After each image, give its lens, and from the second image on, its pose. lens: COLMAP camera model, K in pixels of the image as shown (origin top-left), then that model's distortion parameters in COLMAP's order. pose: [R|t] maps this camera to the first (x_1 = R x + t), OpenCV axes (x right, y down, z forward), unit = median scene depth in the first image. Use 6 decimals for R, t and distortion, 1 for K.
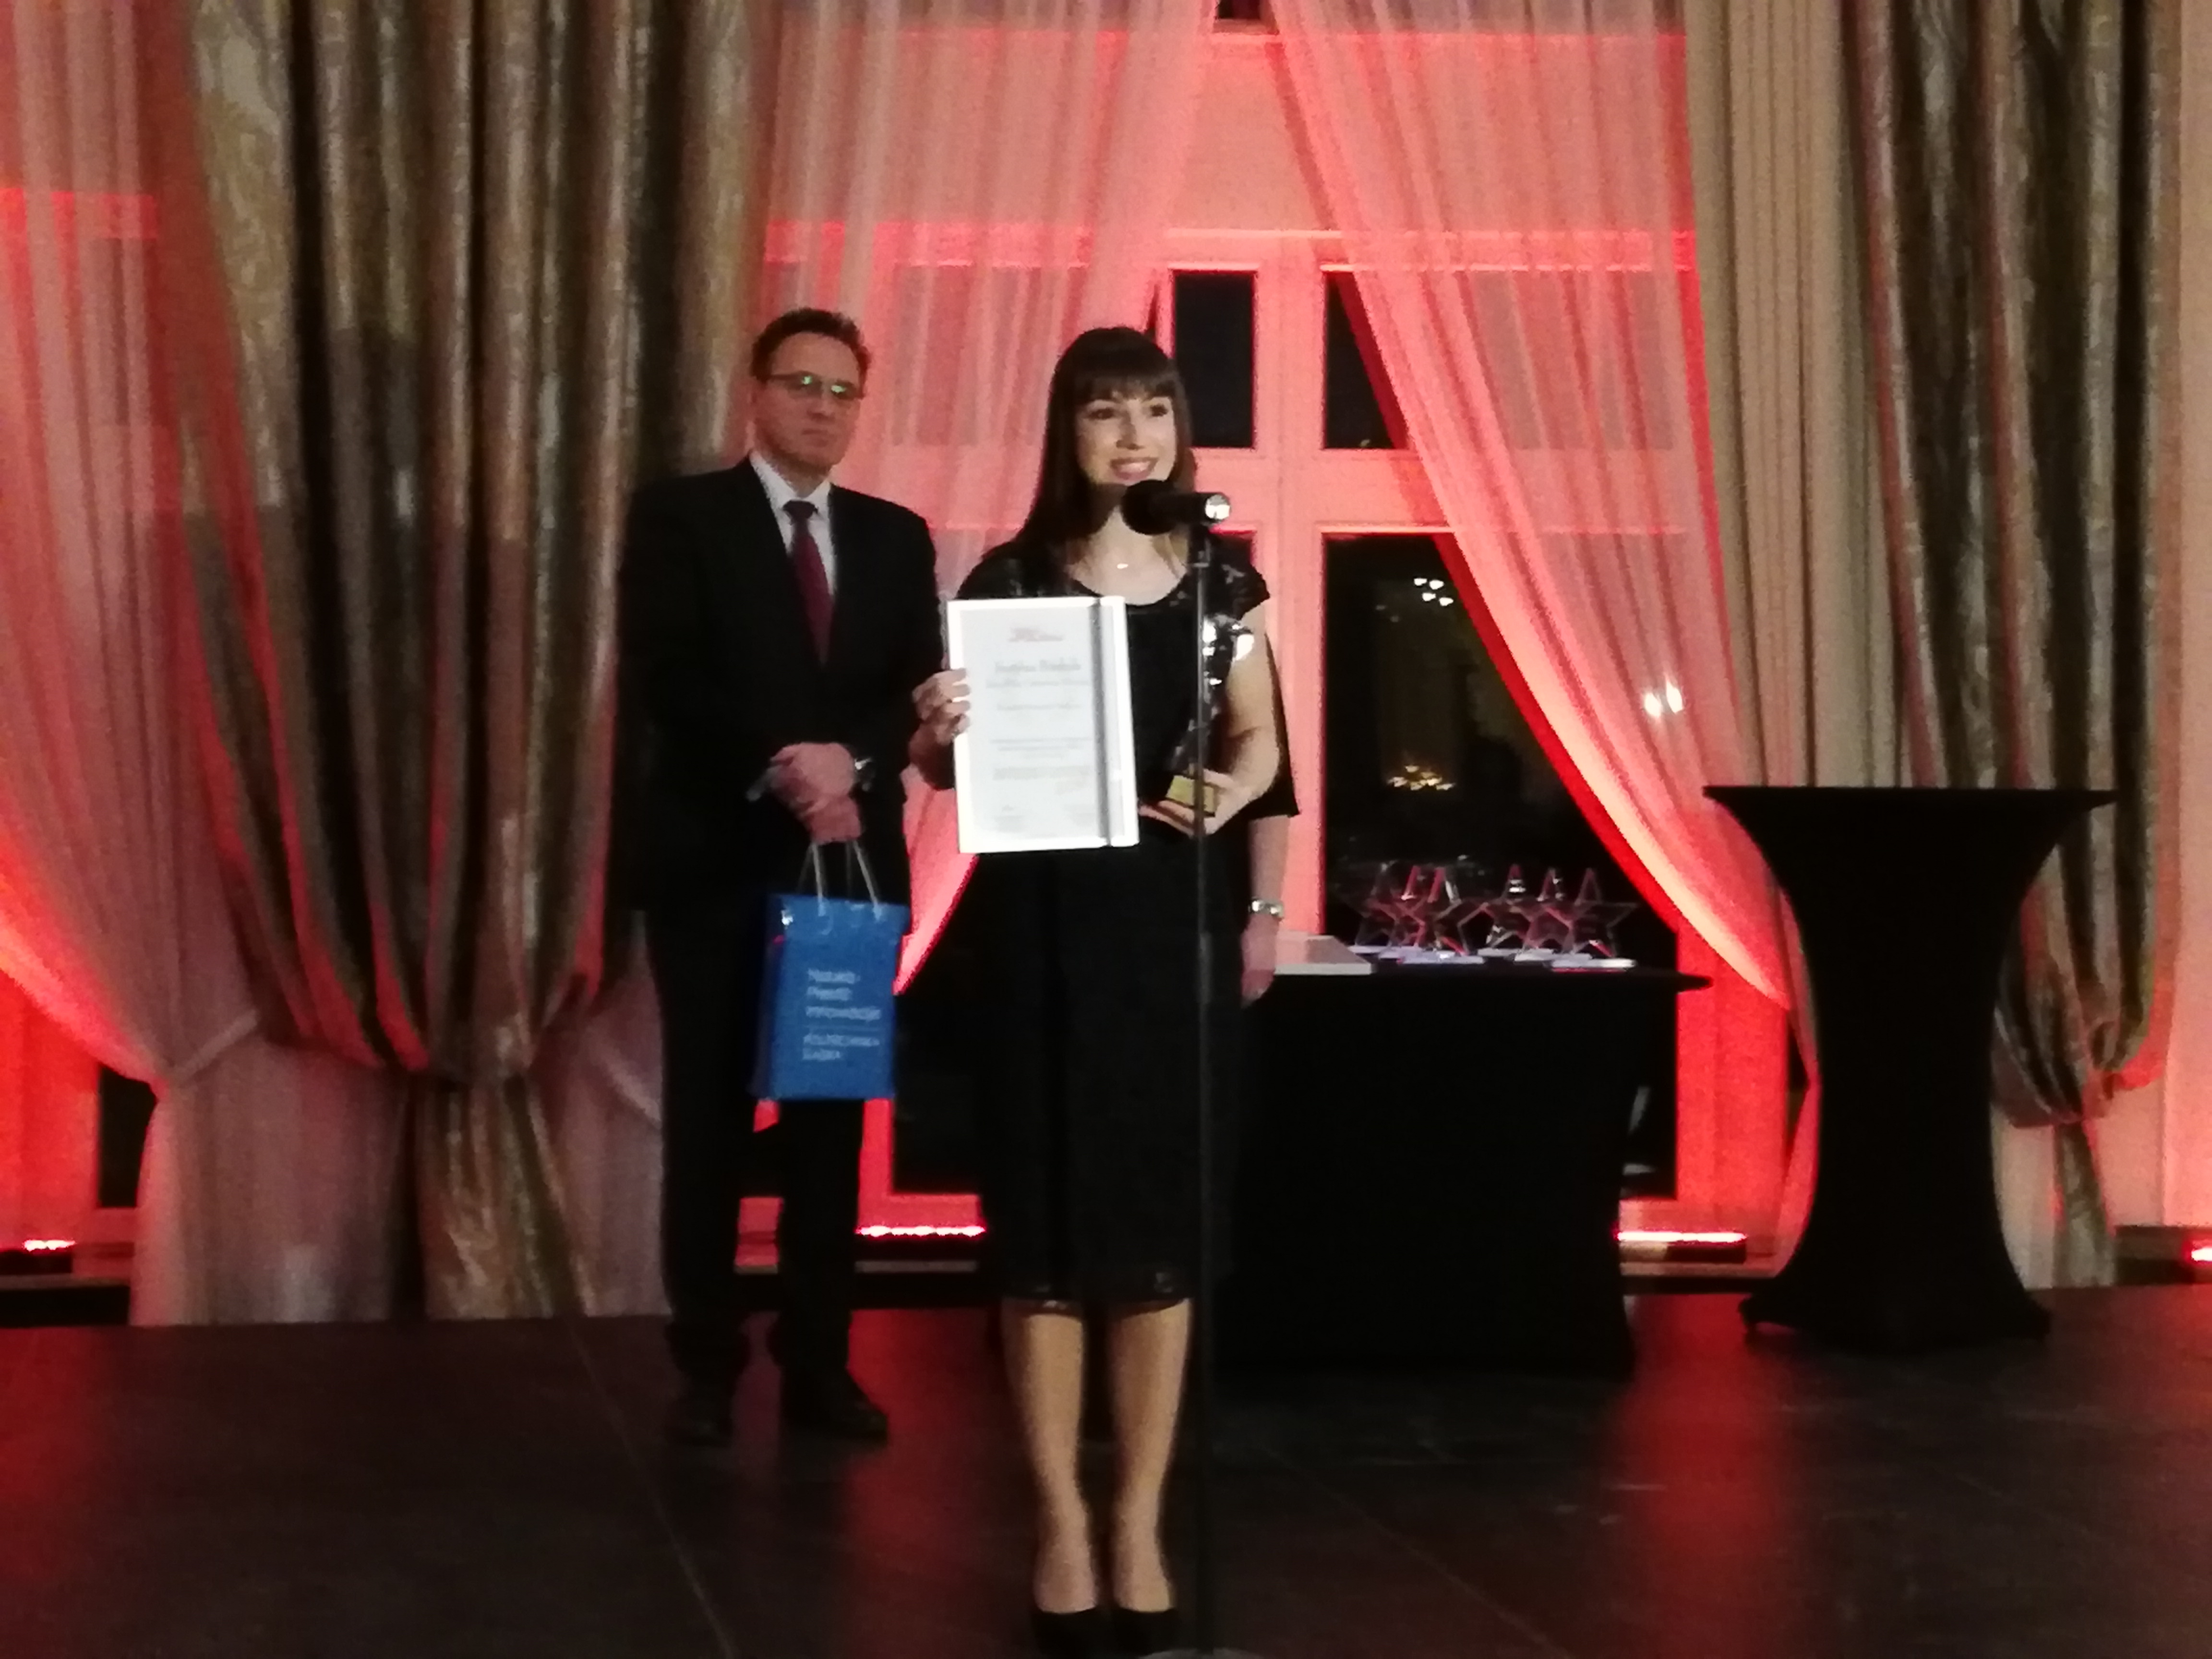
lens RADIAL K [[4196.7, 0, 1106.0], [0, 4196.7, 829.5], [0, 0, 1]] dist [0.419547, -0.977193]
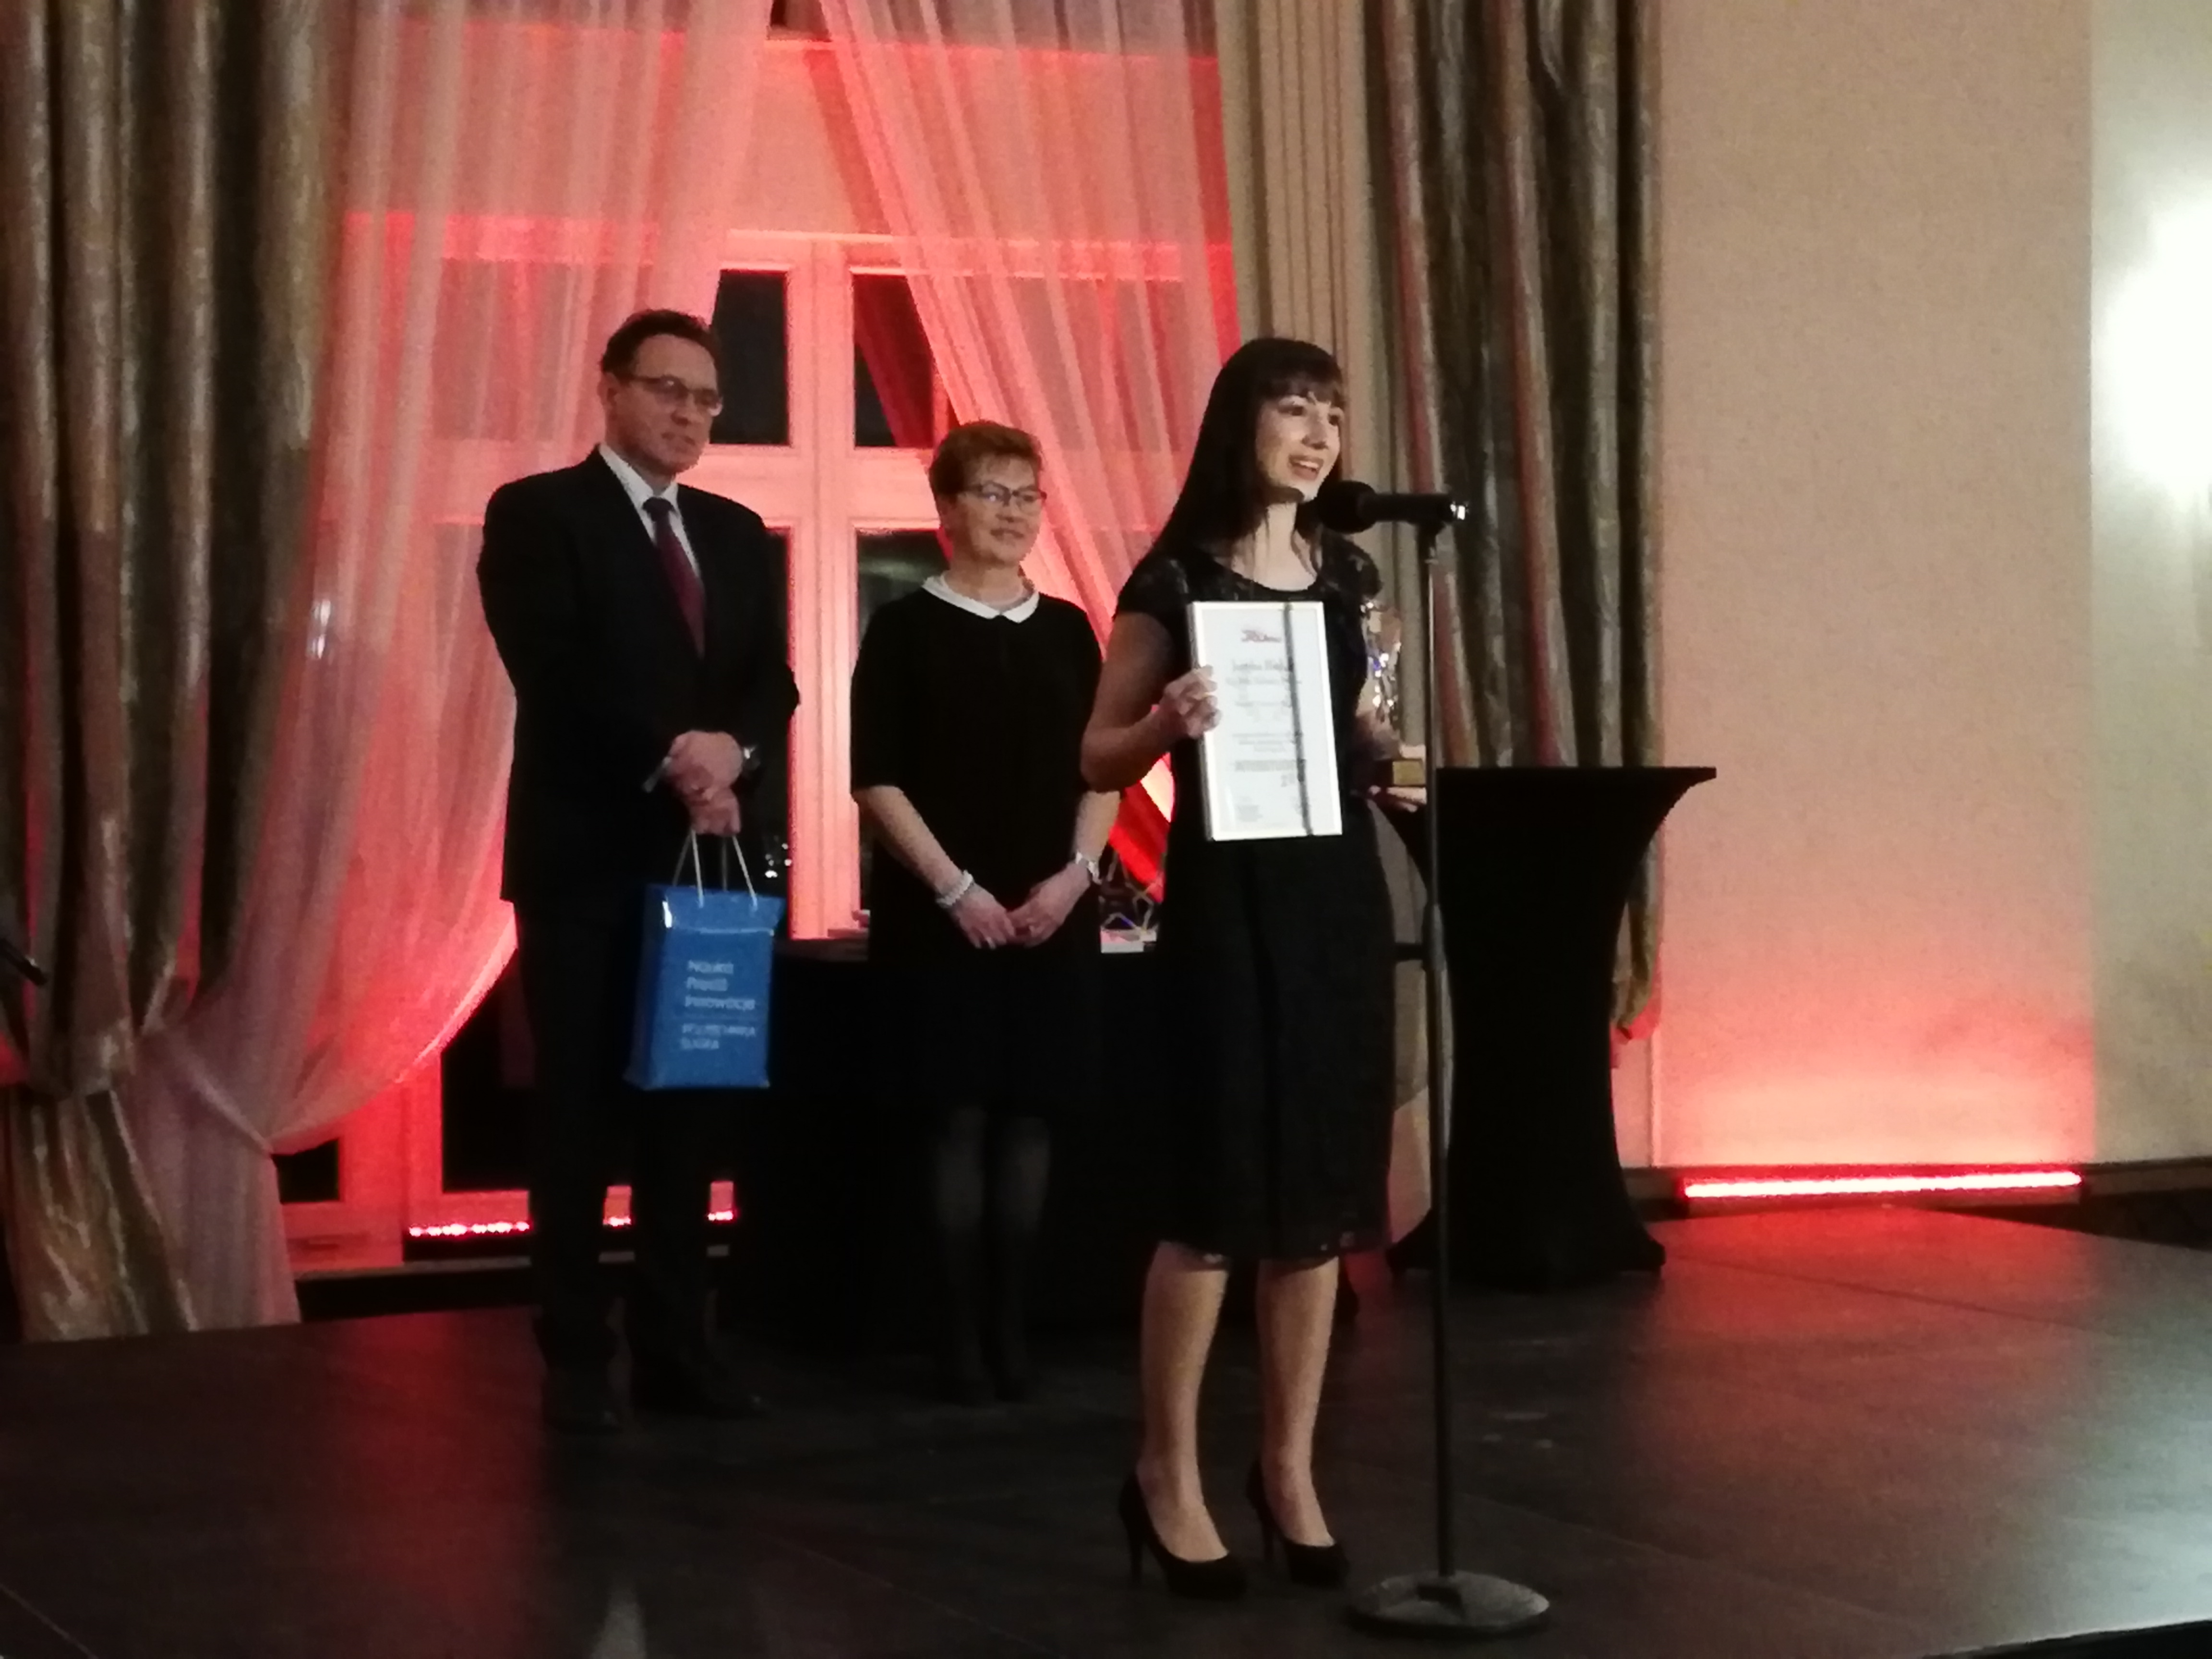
lens RADIAL K [[4196.7, 0, 1106.0], [0, 4196.7, 829.5], [0, 0, 1]] dist [0.419547, -0.977193]
pose [[0.966844, -0.018114, 0.254726, -0.166379], [0.017532, 0.999836, 0.004553, -0.000984], [-0.254766, 0.000064, 0.967003, -0.007094]]
